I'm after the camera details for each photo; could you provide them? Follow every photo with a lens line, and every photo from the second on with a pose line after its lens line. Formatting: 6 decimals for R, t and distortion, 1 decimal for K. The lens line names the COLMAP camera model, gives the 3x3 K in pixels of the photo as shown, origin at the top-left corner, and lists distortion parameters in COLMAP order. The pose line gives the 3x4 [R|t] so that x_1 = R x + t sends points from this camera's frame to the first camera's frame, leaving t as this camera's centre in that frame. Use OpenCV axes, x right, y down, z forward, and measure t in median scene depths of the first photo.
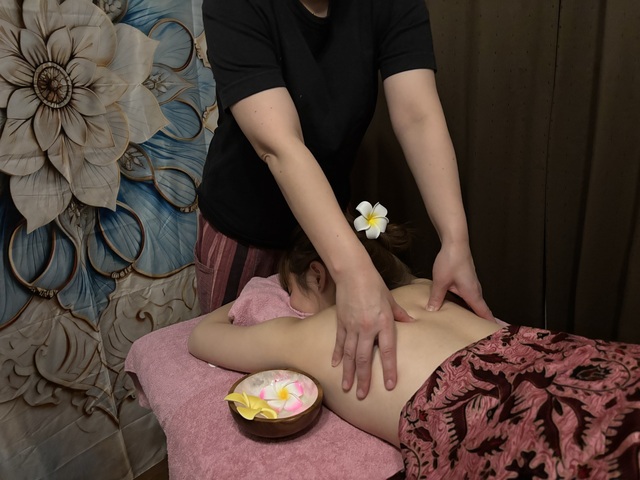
lens RADIAL K [[475.5, 0, 320.0], [0, 475.5, 240.0], [0, 0, 1]] dist [0.145549, -0.128797]
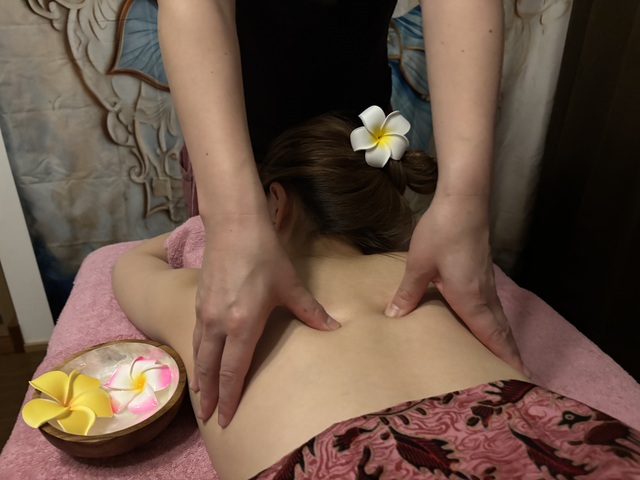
lens RADIAL K [[475.5, 0, 320.0], [0, 475.5, 240.0], [0, 0, 1]] dist [0.145549, -0.128797]
pose [[0.943198, 0.165699, -0.287962, 0.340374], [-0.108208, 0.972702, 0.205285, -0.041467], [0.314116, -0.162465, 0.935380, 0.523035]]
